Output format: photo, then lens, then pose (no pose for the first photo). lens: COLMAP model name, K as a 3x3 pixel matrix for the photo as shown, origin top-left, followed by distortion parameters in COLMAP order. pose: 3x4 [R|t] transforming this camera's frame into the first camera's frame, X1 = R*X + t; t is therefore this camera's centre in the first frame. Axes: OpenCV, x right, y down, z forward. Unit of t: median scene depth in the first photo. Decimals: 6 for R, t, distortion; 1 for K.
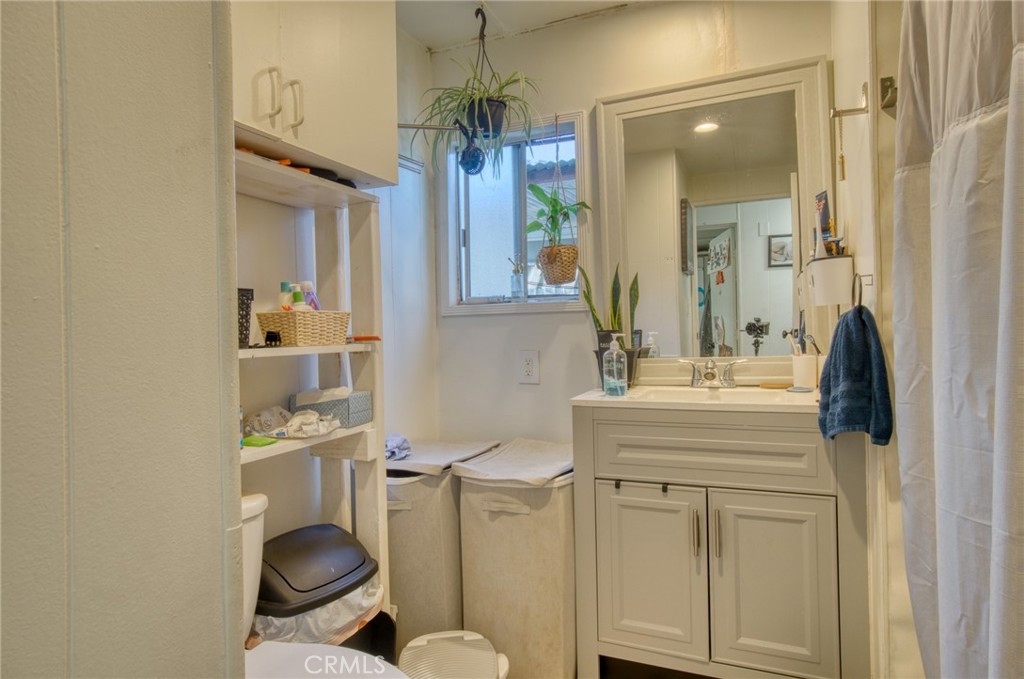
lens RADIAL K [[592.2, 0, 512.0], [0, 592.2, 339.5], [0, 0, 1]] dist [-0.000938, -0.000222]
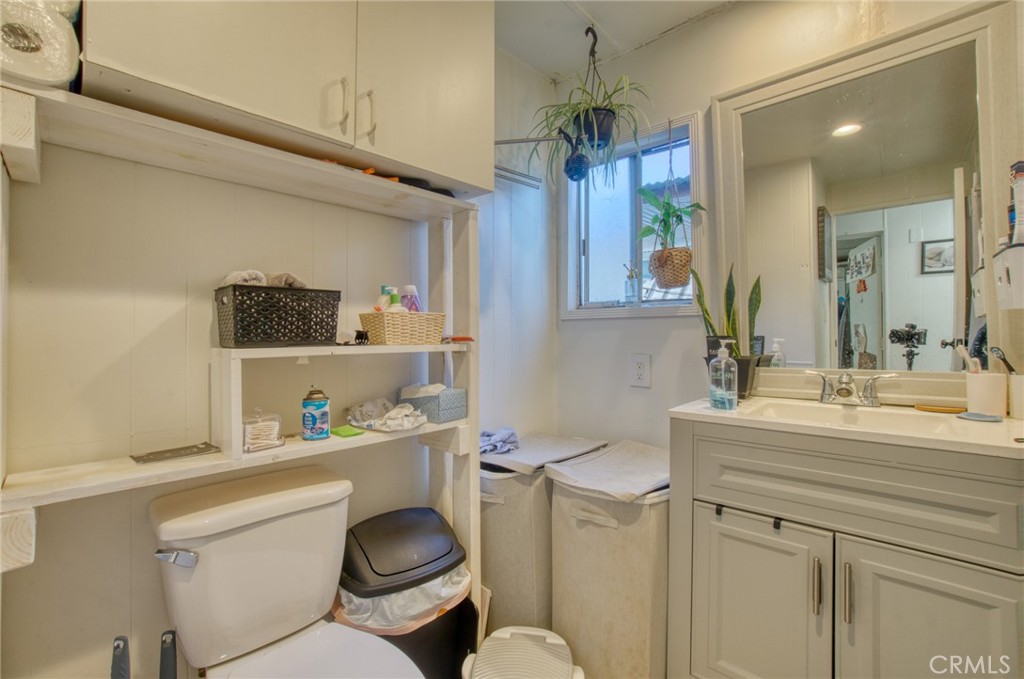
lens RADIAL K [[444.7, 0, 513.1], [0, 444.7, 335.2], [0, 0, 1]] dist [-0.062889, 0.025177]
pose [[0.941124, 0.019821, -0.337479, 0.098225], [-0.023098, 0.999717, -0.005698, -0.005447], [0.337271, 0.013157, 0.941316, 0.266595]]
